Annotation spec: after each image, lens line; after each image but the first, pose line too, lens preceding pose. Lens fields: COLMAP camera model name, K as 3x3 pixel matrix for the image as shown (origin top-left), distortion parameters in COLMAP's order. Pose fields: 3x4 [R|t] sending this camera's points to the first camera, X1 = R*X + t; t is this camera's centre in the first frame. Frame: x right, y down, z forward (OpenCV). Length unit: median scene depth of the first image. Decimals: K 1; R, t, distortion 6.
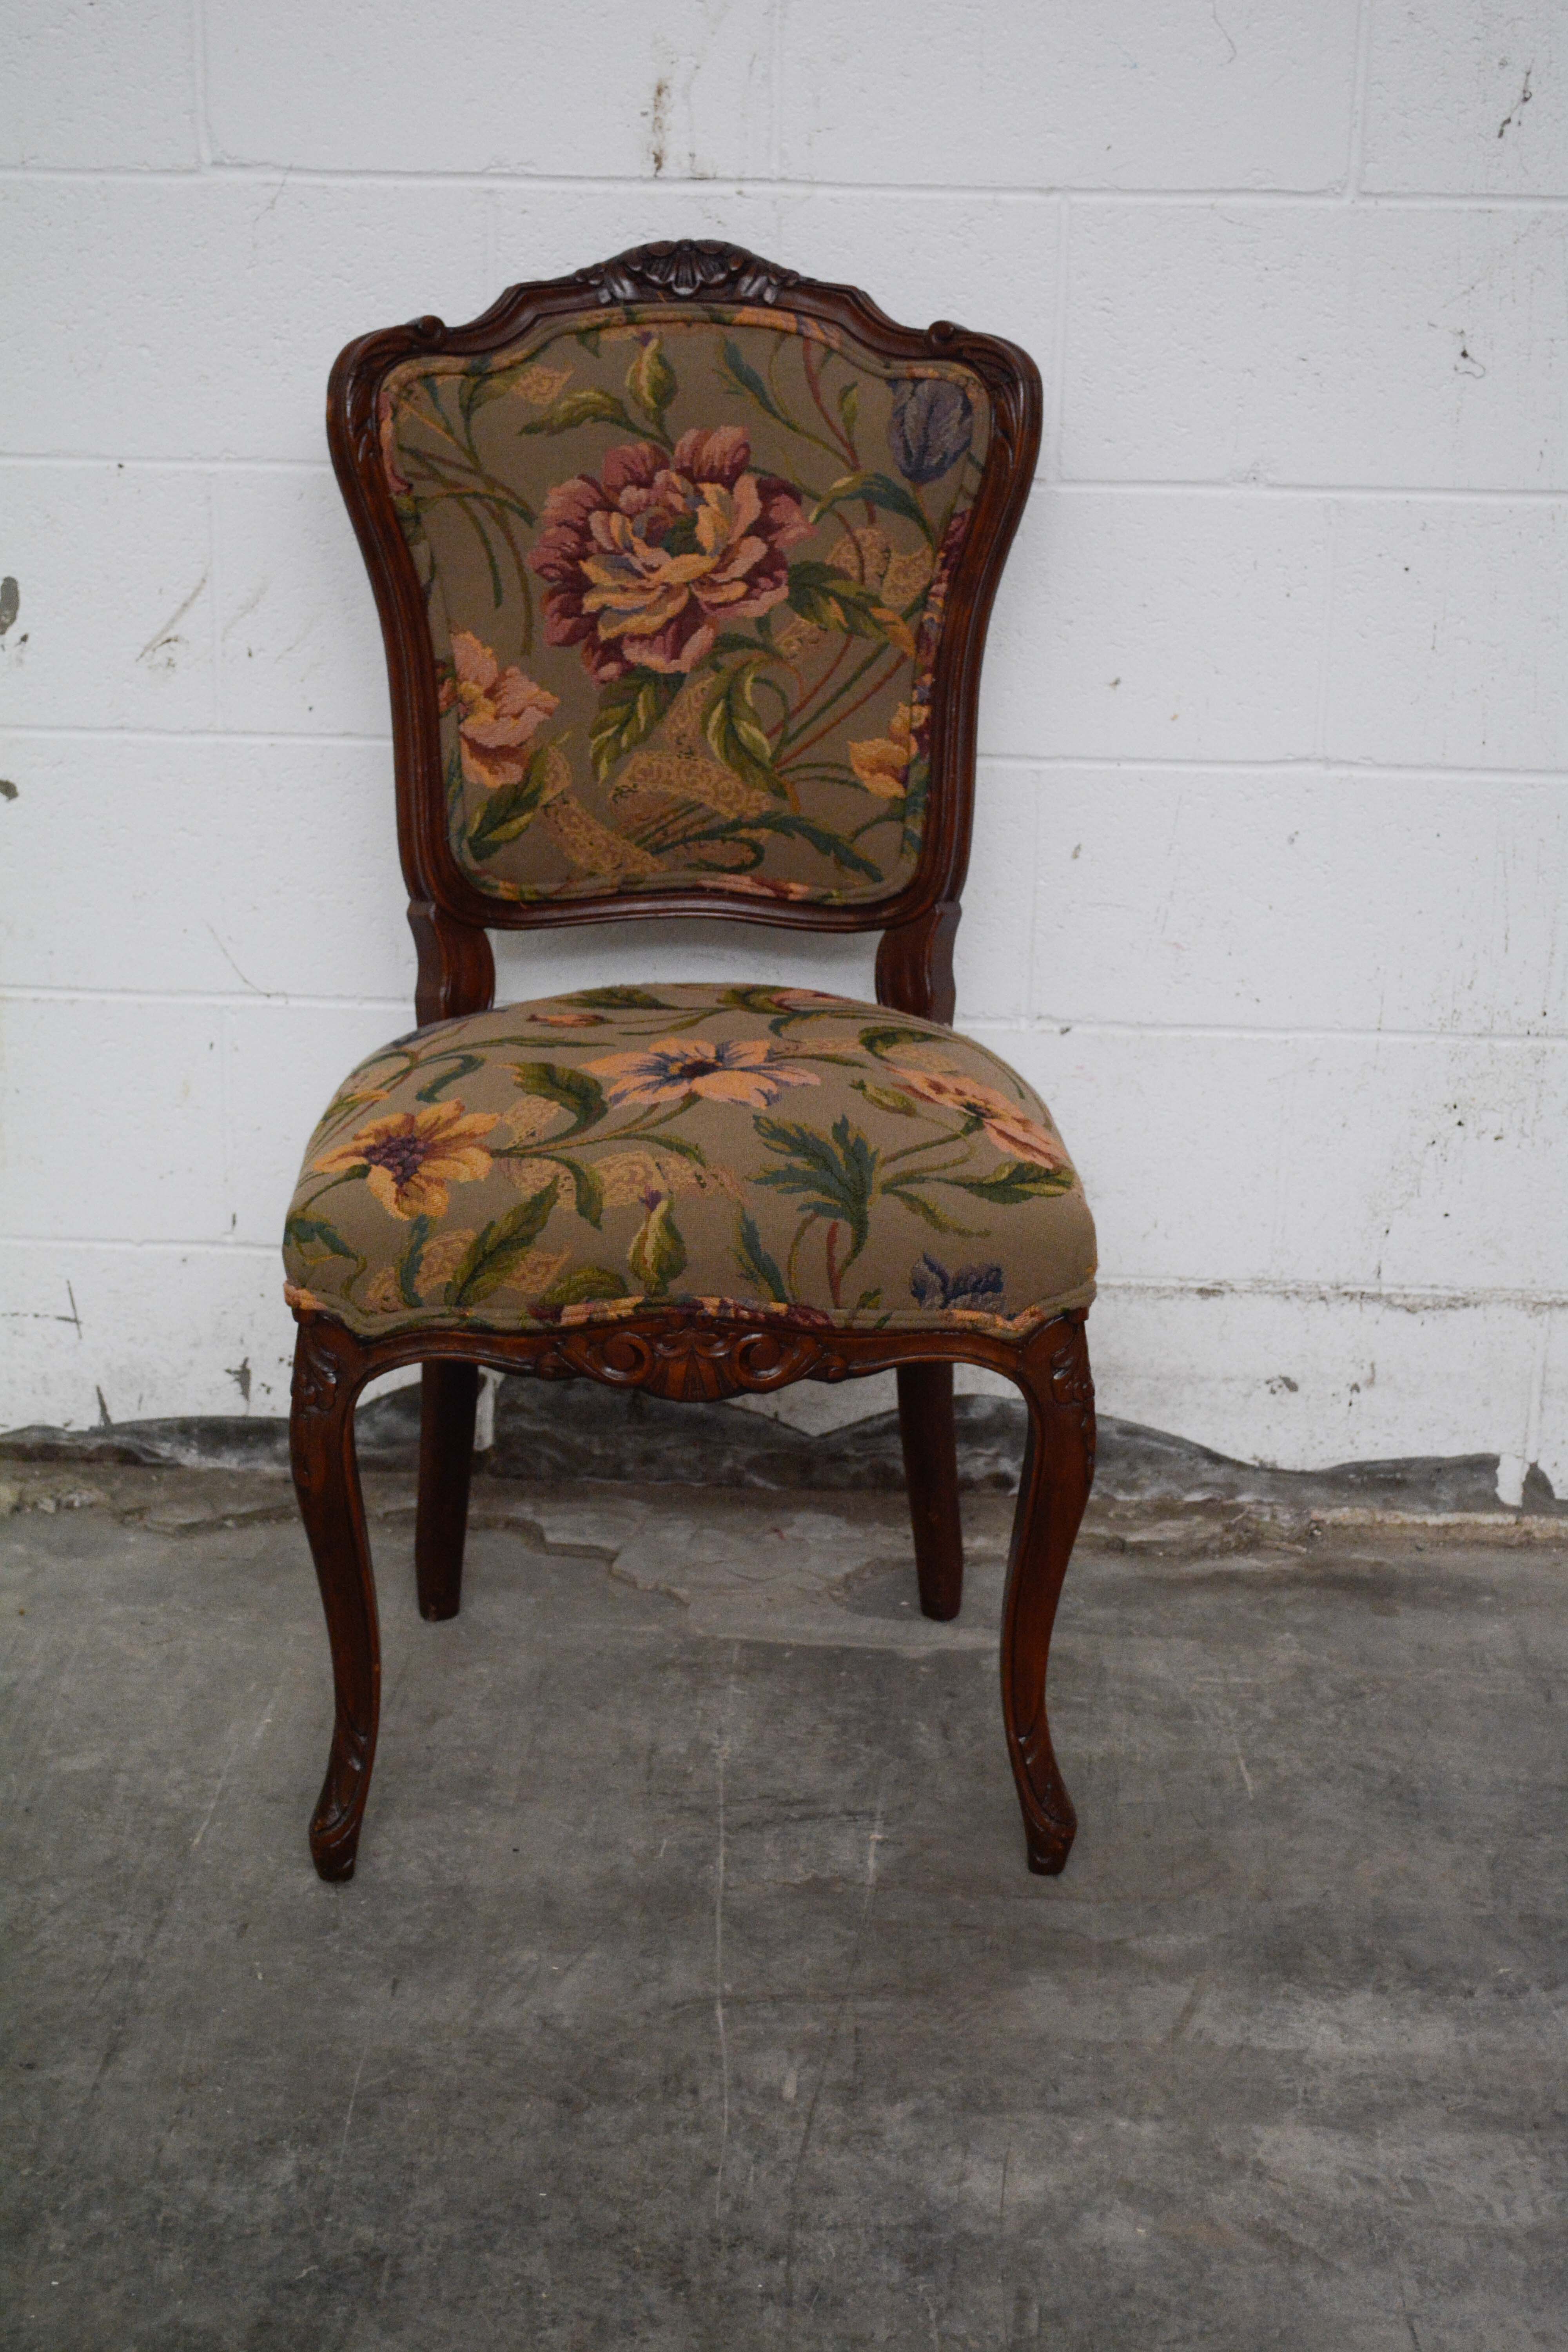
lens RADIAL K [[3990.7, 0, 784.0], [0, 3990.7, 1176.0], [0, 0, 1]] dist [0.005539, 0.098016]
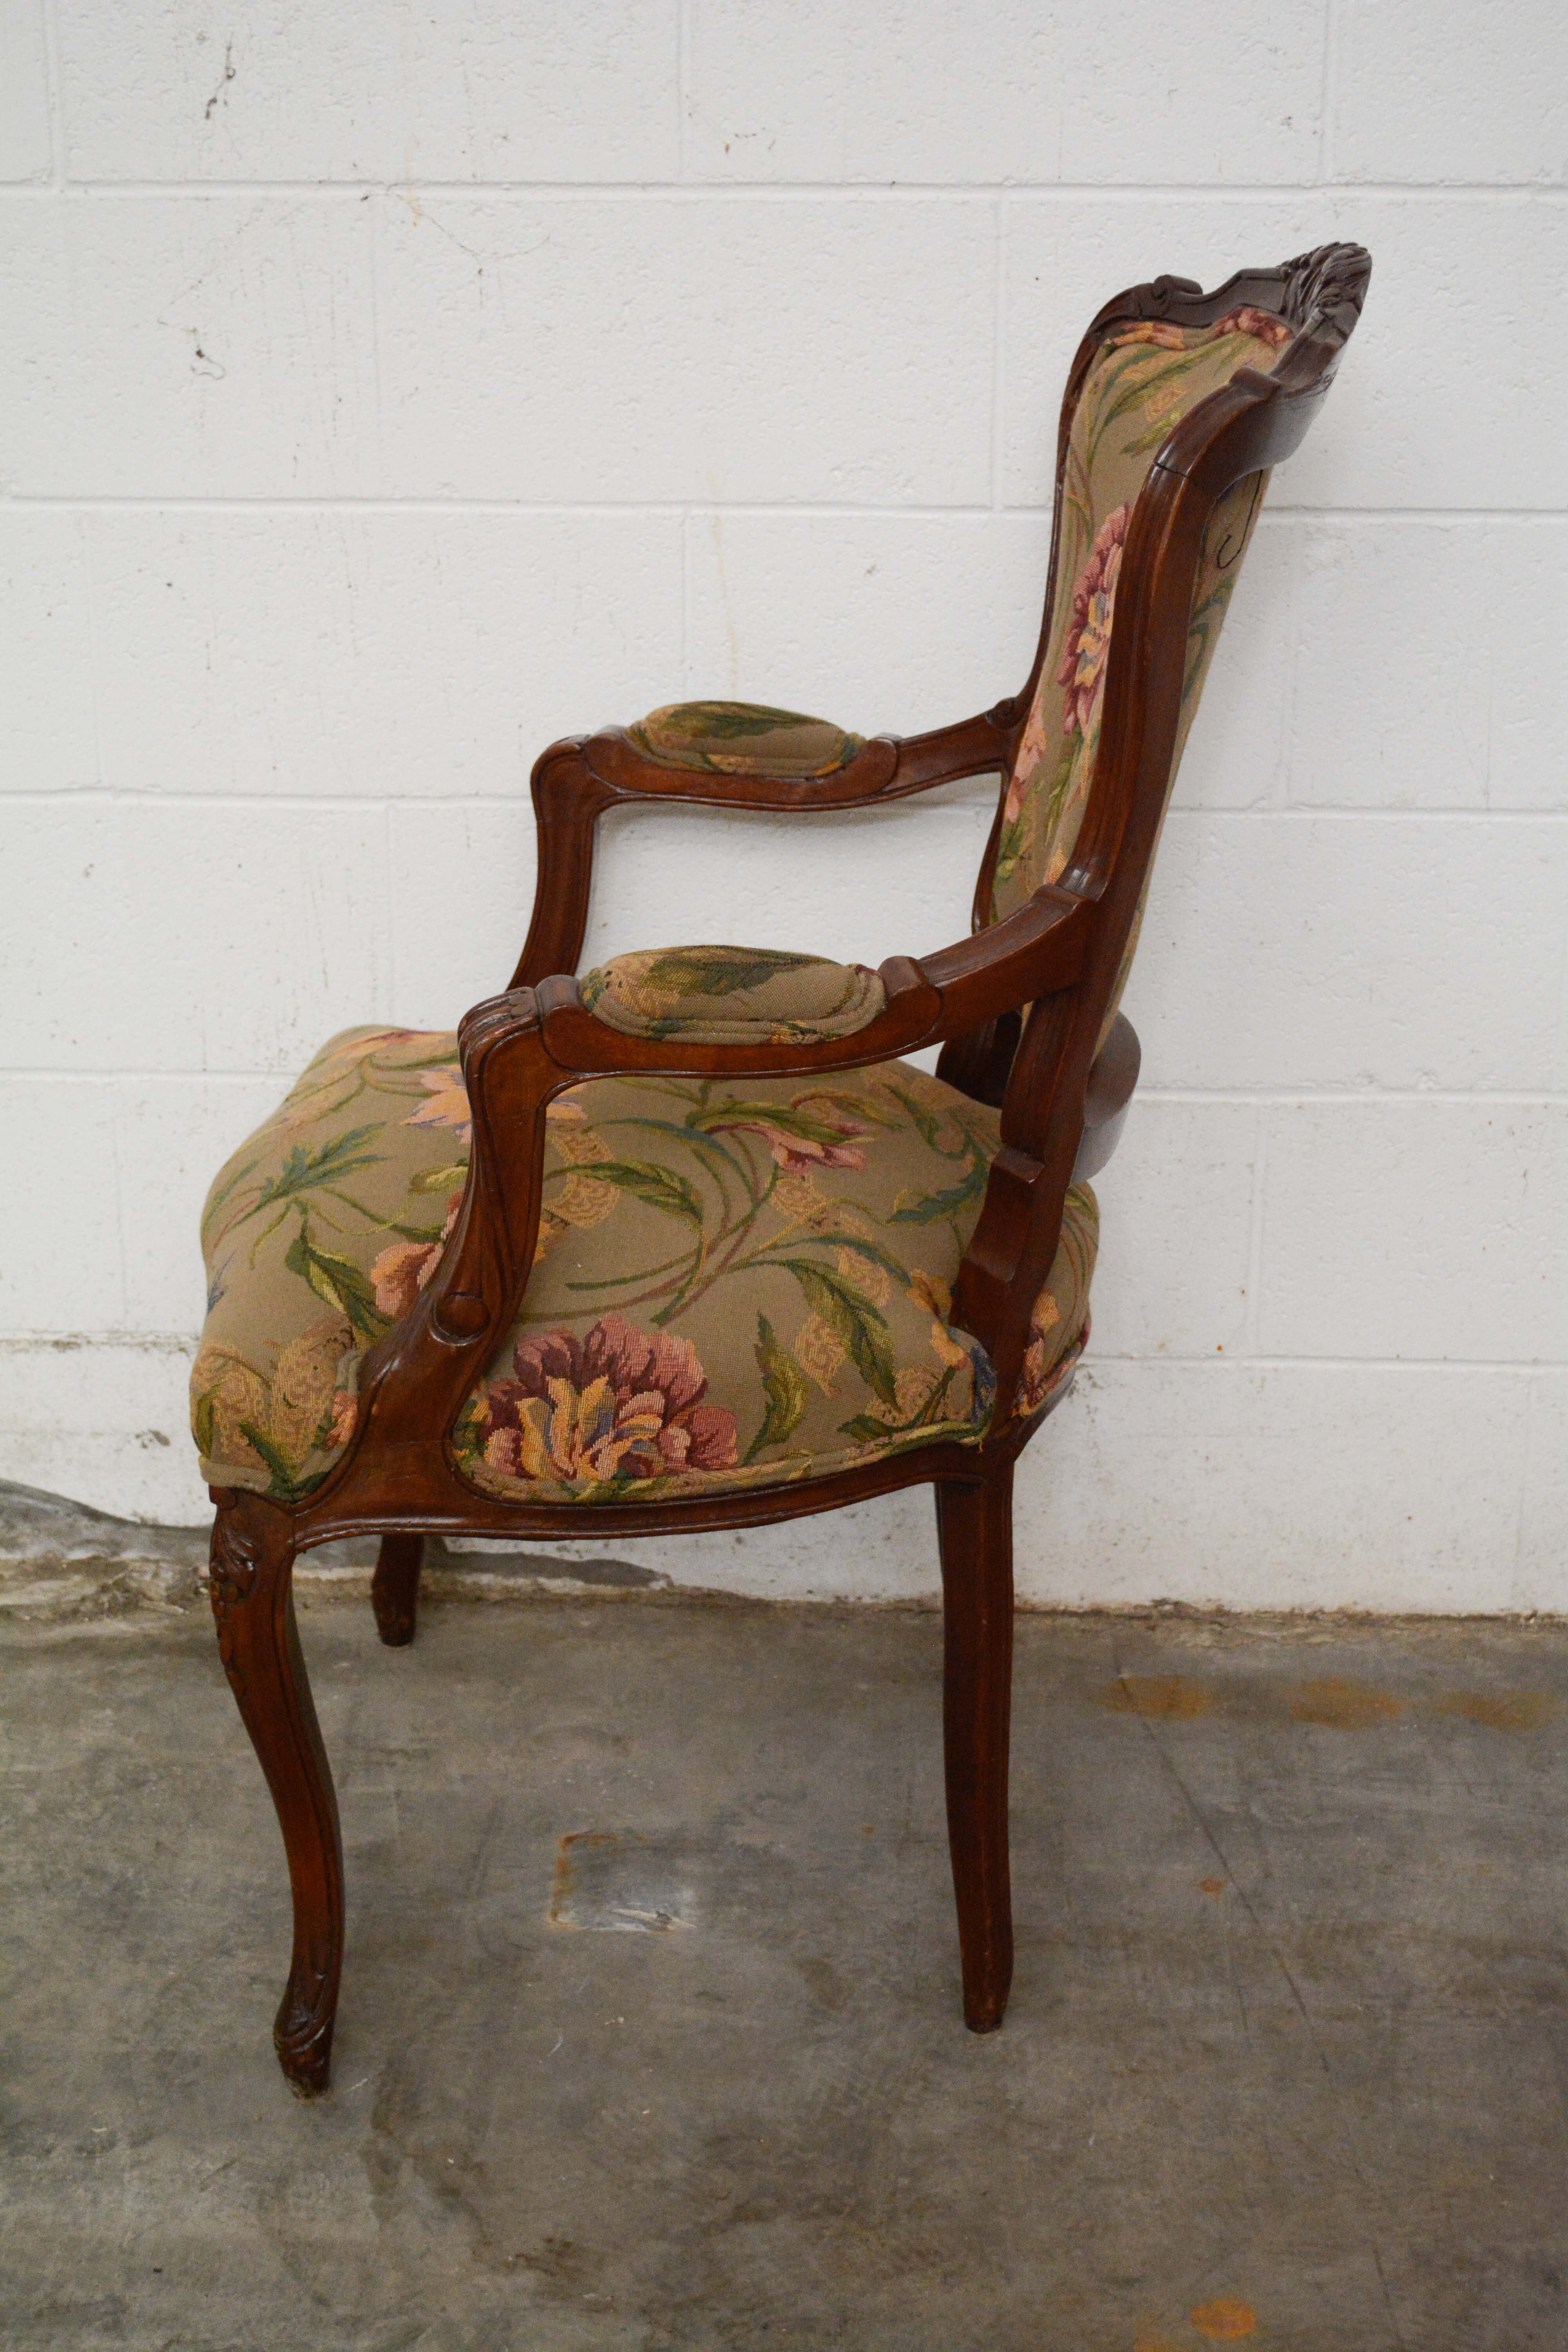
lens RADIAL K [[3624.2, 0, 784.0], [0, 3624.2, 1176.0], [0, 0, 1]] dist [0.007503, -0.006583]
pose [[0.999737, -0.016616, -0.015820, 0.320387], [0.017187, 0.999180, 0.036650, -0.043683], [0.015198, -0.036913, 0.999203, 0.153597]]
